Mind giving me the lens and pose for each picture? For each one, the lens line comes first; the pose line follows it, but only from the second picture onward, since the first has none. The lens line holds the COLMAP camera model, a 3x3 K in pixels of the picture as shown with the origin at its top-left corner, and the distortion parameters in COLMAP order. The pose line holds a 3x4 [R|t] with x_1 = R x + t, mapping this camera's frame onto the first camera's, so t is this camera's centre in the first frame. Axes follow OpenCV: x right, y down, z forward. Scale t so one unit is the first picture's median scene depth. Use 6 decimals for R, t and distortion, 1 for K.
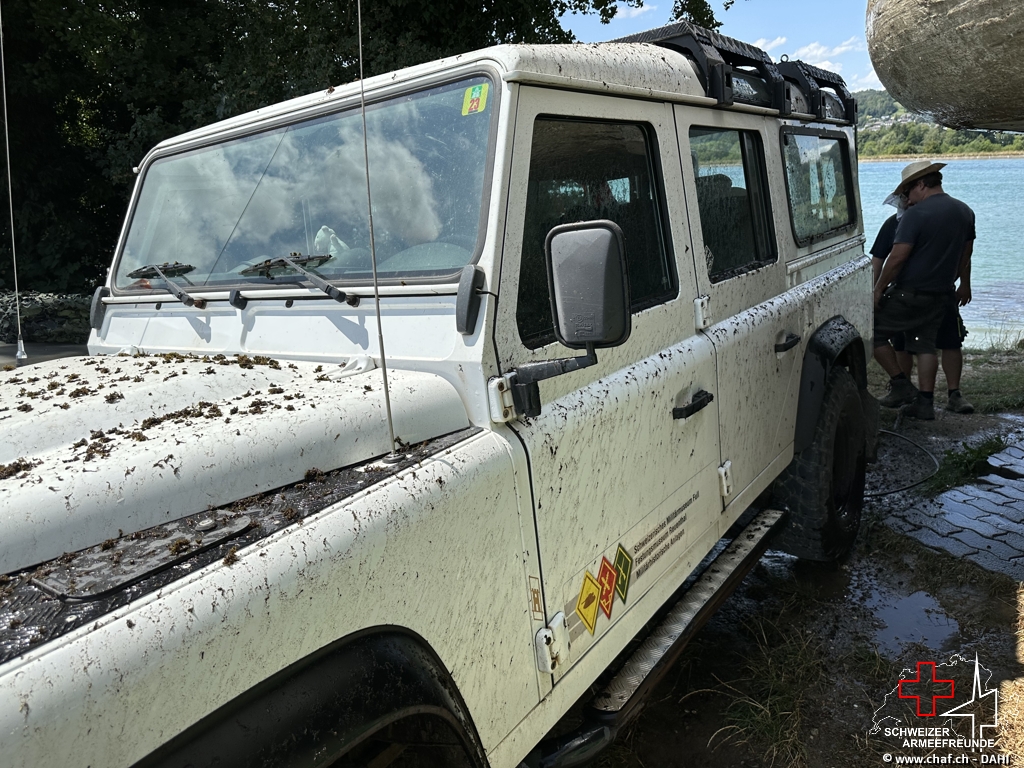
lens RADIAL K [[727.7, 0, 515.3], [0, 727.7, 376.7], [0, 0, 1]] dist [0.170107, -0.000642]
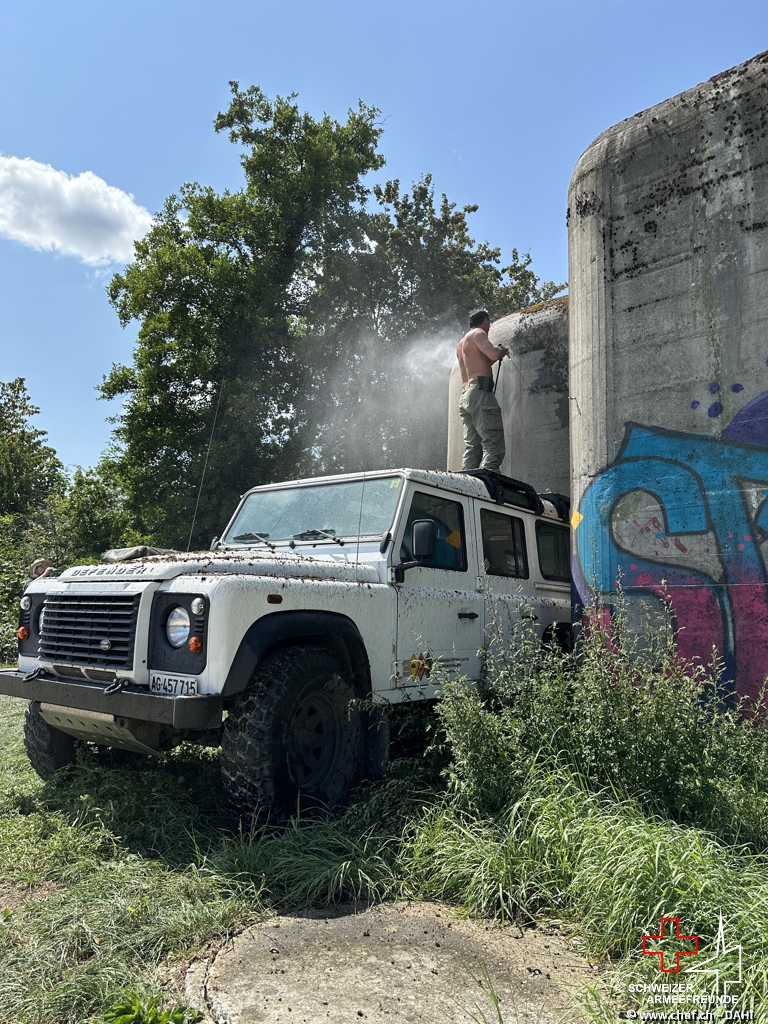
lens RADIAL K [[727.7, 0, 384.0], [0, 727.7, 512.0], [0, 0, 1]] dist [0.170107, -0.000642]
pose [[0.991197, 0.126846, -0.037931, 0.027859], [-0.132218, 0.933524, -0.333244, 0.706228], [-0.006861, 0.335326, 0.942077, -1.696002]]
